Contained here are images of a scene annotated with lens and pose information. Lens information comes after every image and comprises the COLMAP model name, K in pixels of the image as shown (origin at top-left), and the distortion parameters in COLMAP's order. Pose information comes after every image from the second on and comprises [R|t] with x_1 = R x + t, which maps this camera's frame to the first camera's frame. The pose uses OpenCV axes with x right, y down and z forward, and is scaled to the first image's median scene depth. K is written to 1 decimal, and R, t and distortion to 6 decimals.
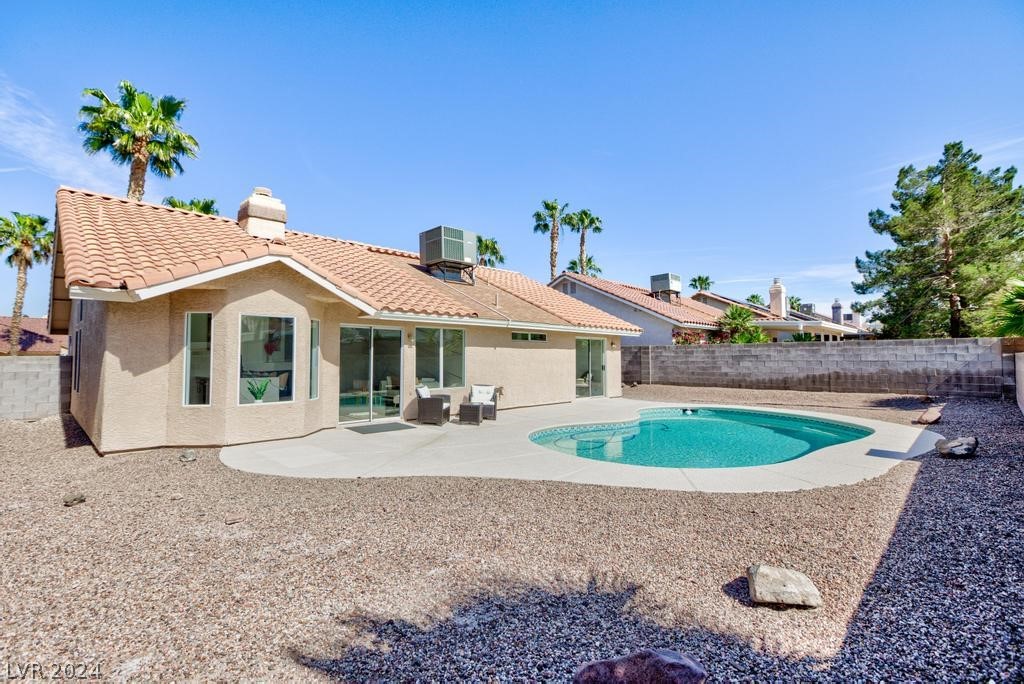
lens RADIAL K [[467.0, 0, 513.1], [0, 467.0, 340.6], [0, 0, 1]] dist [-0.022838, 0.008246]
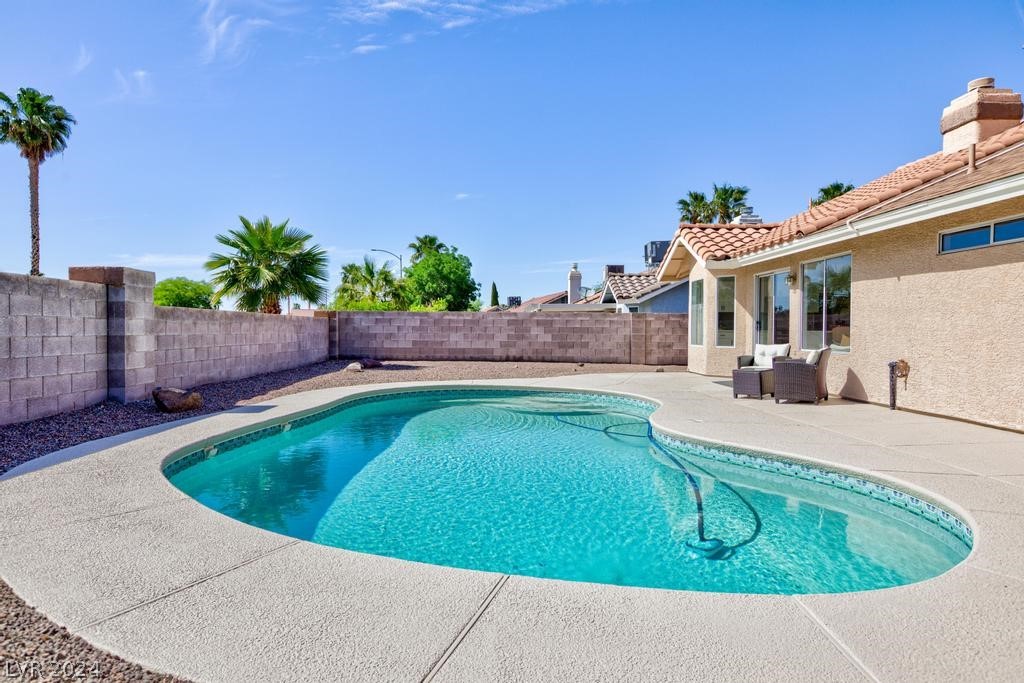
lens RADIAL K [[612.8, 0, 511.1], [0, 612.8, 337.7], [0, 0, 1]] dist [0.008619, 0.000935]
pose [[-0.699189, 0.002759, -0.714931, 0.560866], [0.017587, 0.999756, -0.013342, 0.063926], [0.714720, -0.021902, -0.699068, 0.951383]]
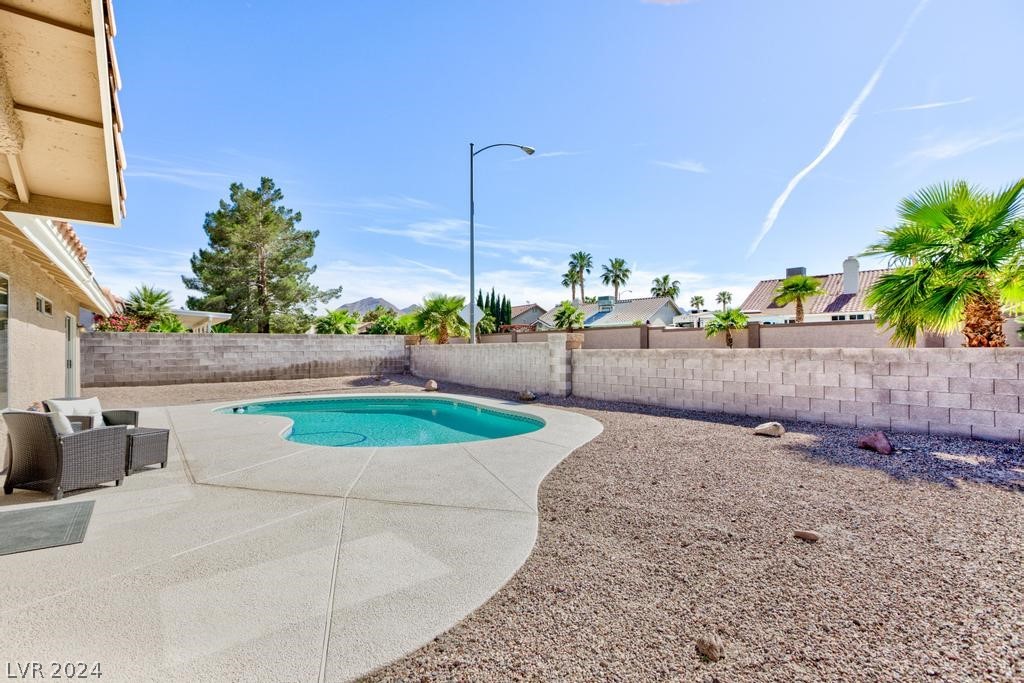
lens RADIAL K [[467.0, 0, 505.3], [0, 467.0, 346.8], [0, 0, 1]] dist [-0.022838, 0.008246]
pose [[0.117452, 0.006719, 0.993056, -0.388270], [-0.026918, 0.999631, -0.003580, 0.023719], [-0.992714, -0.026311, 0.117590, 0.384660]]
